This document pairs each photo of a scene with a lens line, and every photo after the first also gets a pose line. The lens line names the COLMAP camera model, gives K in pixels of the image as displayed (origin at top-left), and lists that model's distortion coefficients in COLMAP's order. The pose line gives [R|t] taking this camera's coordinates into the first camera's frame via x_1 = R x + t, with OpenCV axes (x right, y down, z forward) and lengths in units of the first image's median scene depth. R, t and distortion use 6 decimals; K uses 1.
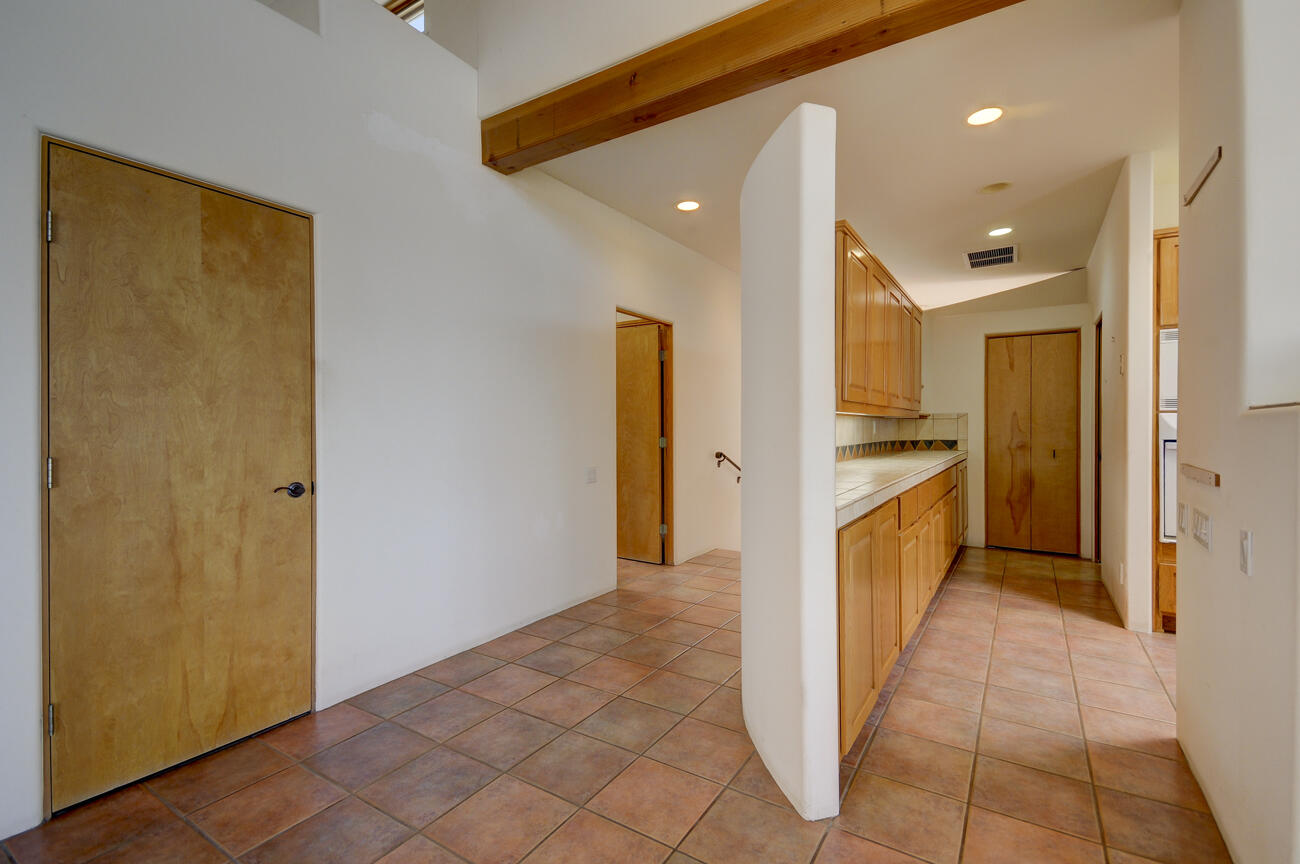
lens RADIAL K [[580.4, 0, 648.9], [0, 580.4, 424.6], [0, 0, 1]] dist [0.028903, -0.011714]
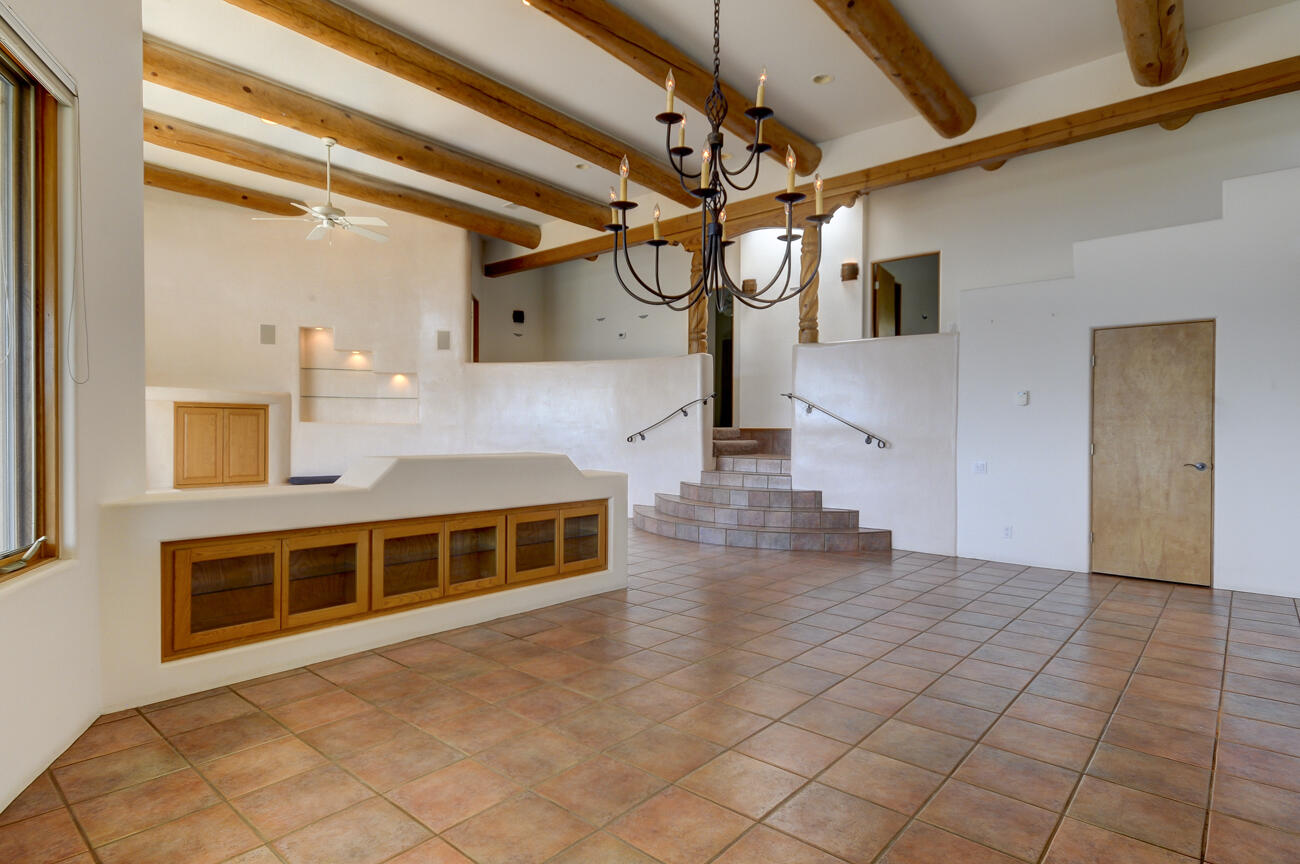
lens RADIAL K [[678.4, 0, 650.0], [0, 678.4, 432.0], [0, 0, 1]] dist [0.003582, 0.000165]
pose [[-0.147795, 0.002794, -0.989014, 1.962761], [-0.003268, 0.999989, 0.003313, -0.002797], [0.989013, 0.003722, -0.147784, -0.473621]]
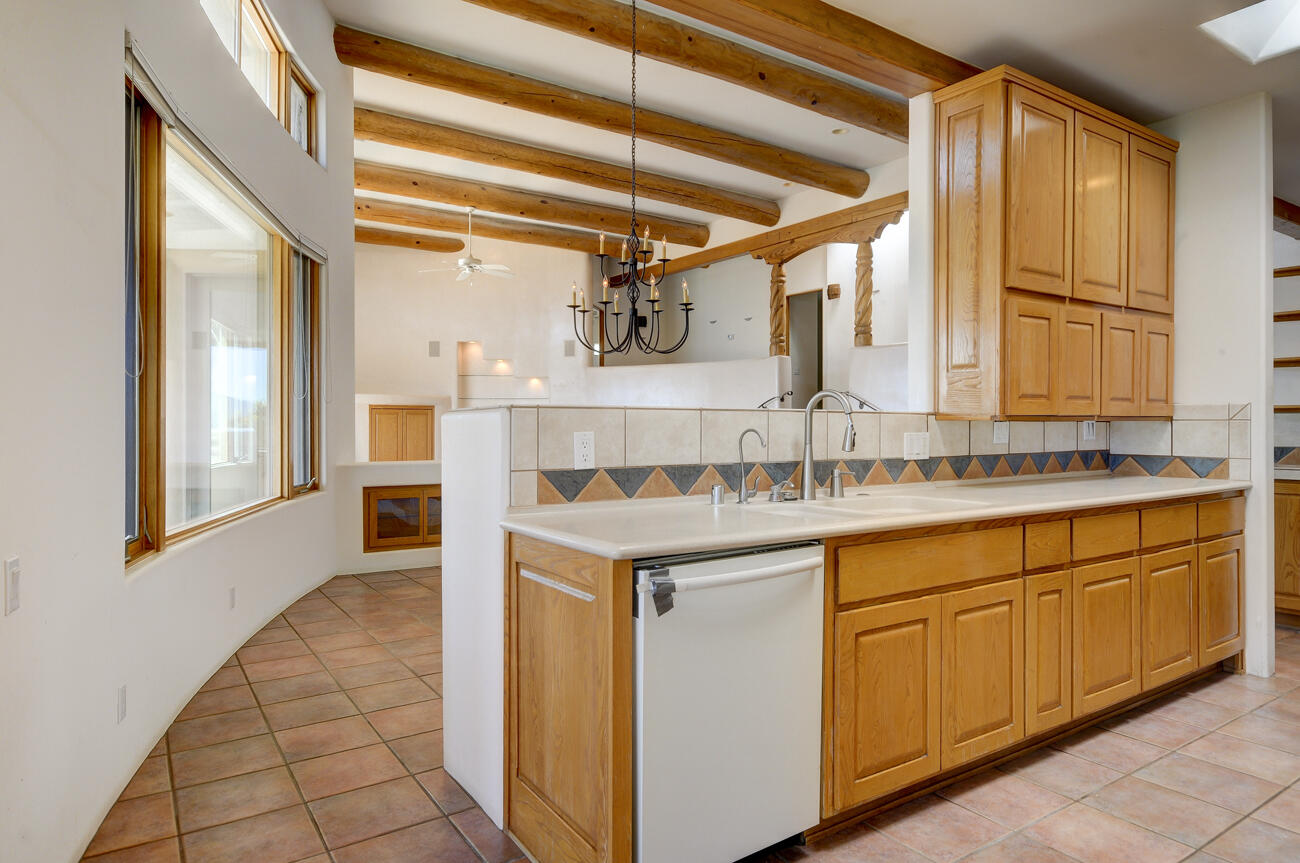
lens RADIAL K [[772.6, 0, 650.2], [0, 772.6, 422.4], [0, 0, 1]] dist [-0.002503, -0.000046]
pose [[-0.397874, -0.001443, -0.917439, 2.921239], [0.001938, 0.999995, -0.002413, -0.002962], [0.917438, -0.002739, -0.397870, 0.431211]]
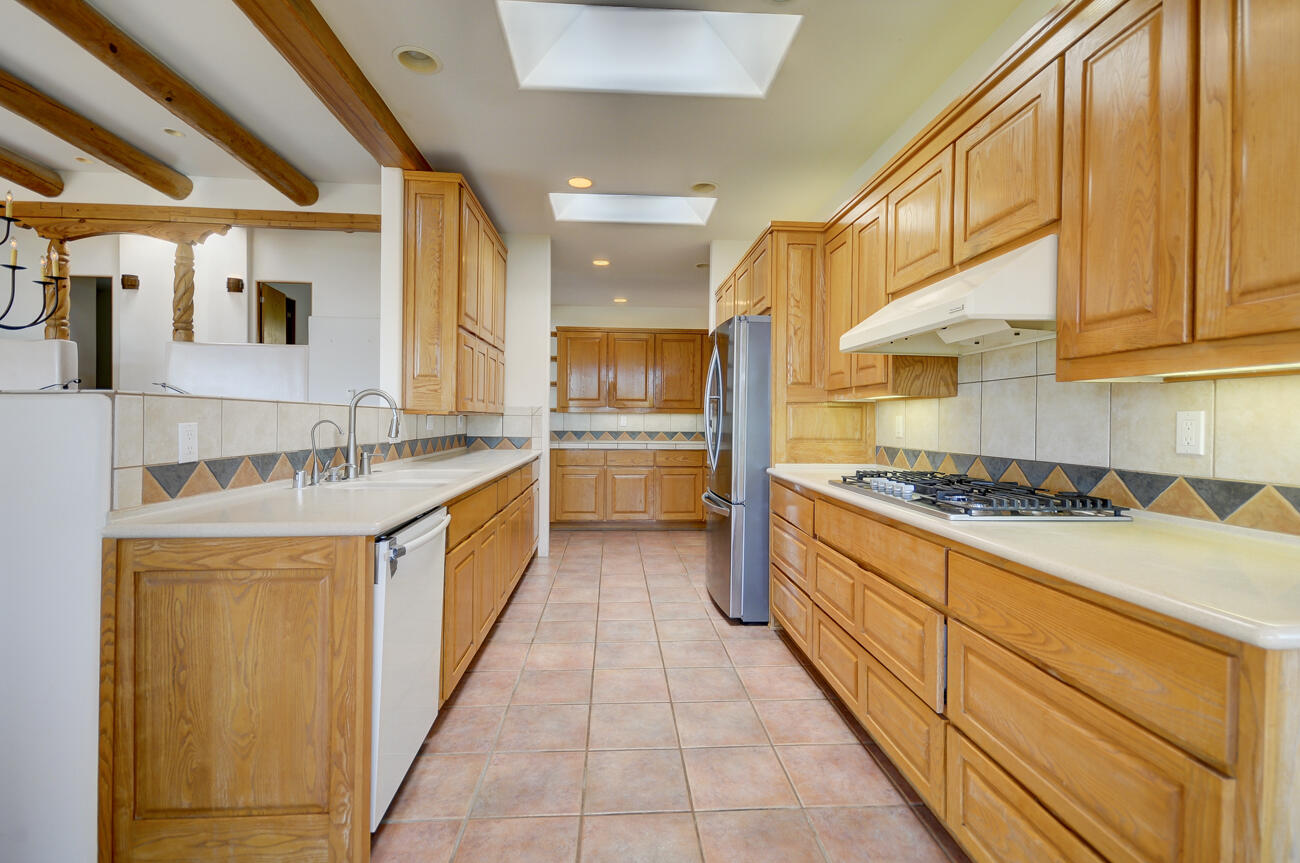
lens RADIAL K [[580.4, 0, 648.9], [0, 580.4, 424.1], [0, 0, 1]] dist [0.028903, -0.011714]
pose [[0.594446, 0.012295, -0.804042, 2.945367], [-0.007649, 0.999924, 0.009635, -0.002535], [0.804099, 0.000422, 0.594495, -0.046036]]
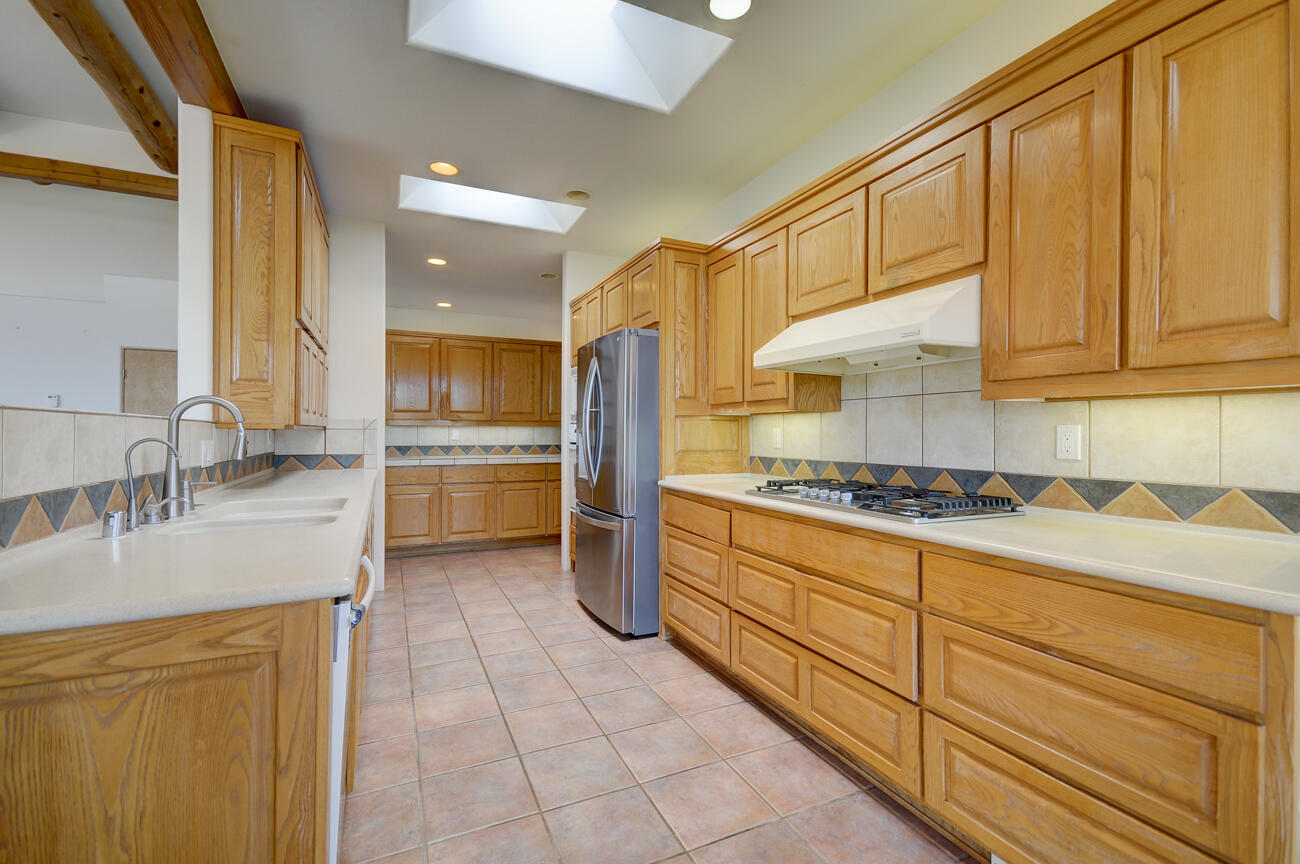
lens RADIAL K [[565.1, 0, 650.0], [0, 565.1, 432.0], [0, 0, 1]] dist [0.037251, -0.010880]
pose [[0.844987, 0.002408, -0.534781, 2.700259], [-0.002070, 0.999997, 0.001232, -0.005402], [0.534783, 0.000066, 0.844990, -0.167850]]
